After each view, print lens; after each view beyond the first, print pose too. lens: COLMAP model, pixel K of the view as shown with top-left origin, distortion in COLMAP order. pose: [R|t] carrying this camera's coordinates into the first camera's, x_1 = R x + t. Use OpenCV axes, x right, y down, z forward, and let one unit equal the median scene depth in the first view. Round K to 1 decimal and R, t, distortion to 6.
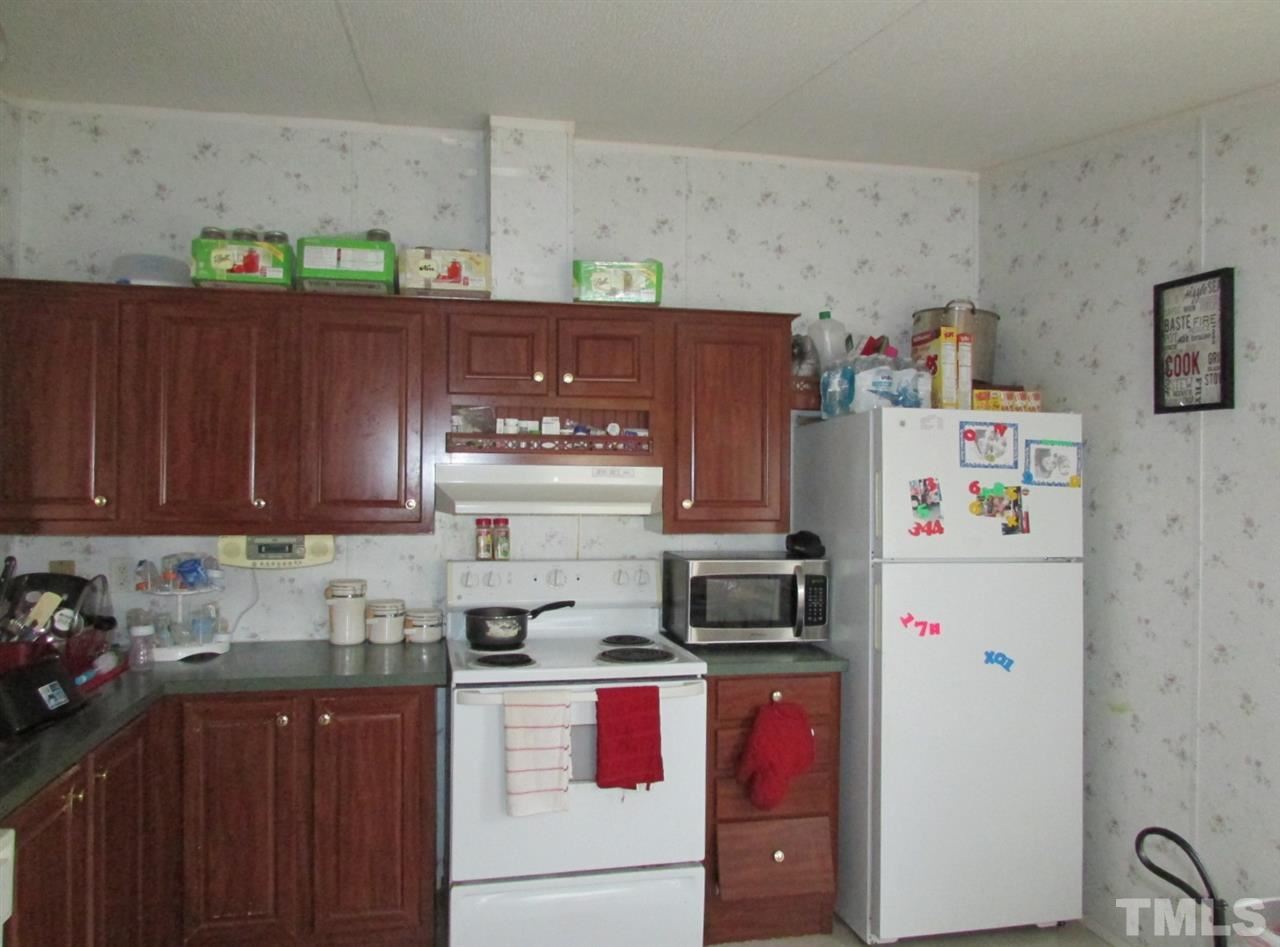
lens RADIAL K [[944.4, 0, 638.6], [0, 944.4, 472.6], [0, 0, 1]] dist [-0.026384, 0.003353]
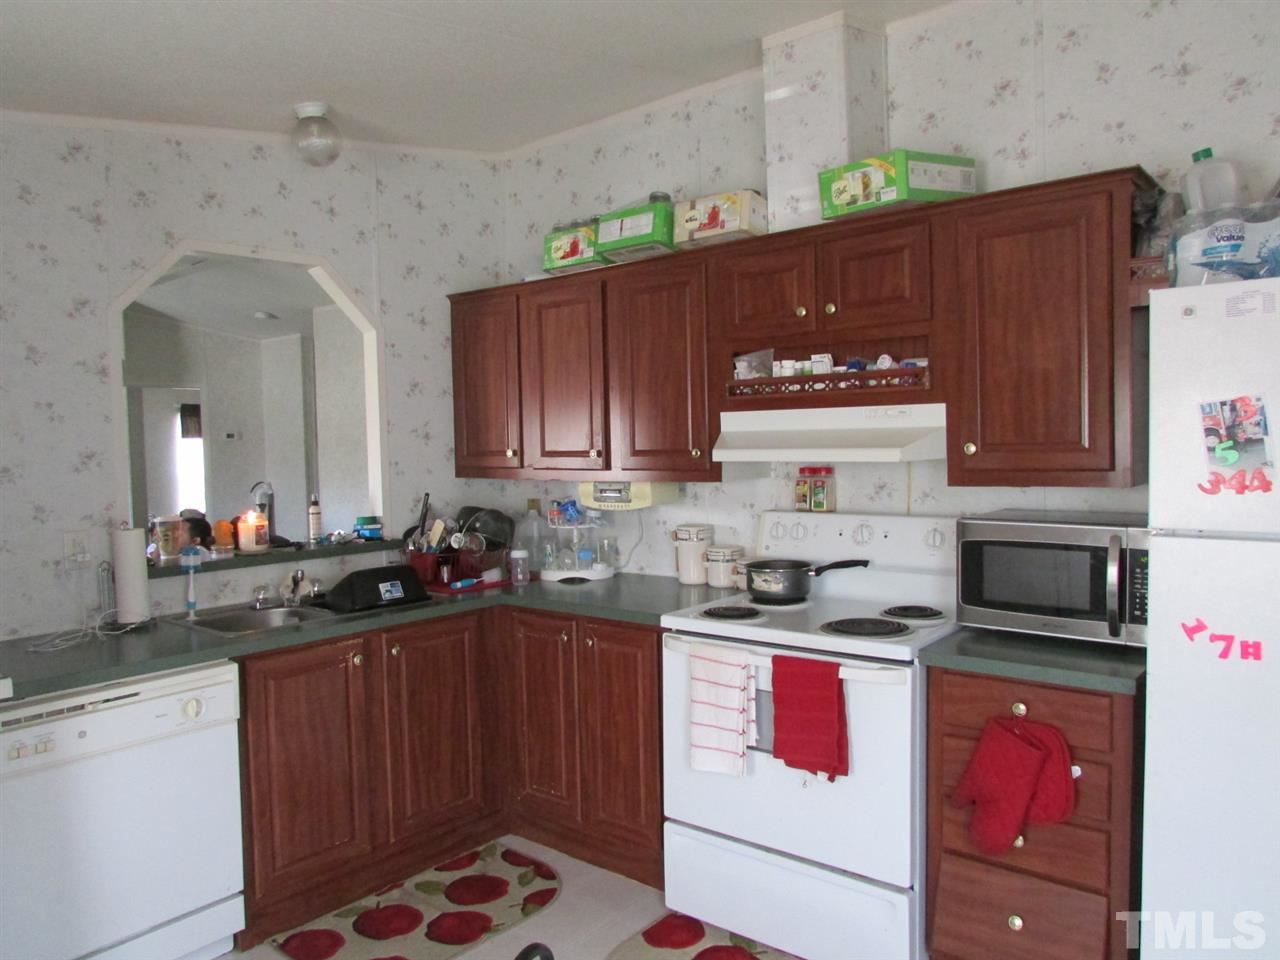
lens RADIAL K [[920.5, 0, 636.6], [0, 920.5, 479.2], [0, 0, 1]] dist [-0.009790, -0.000669]
pose [[0.615391, 0.009806, -0.788161, 0.516836], [0.032895, 0.998732, 0.038110, 0.021872], [0.787535, -0.049379, 0.614288, 0.331163]]
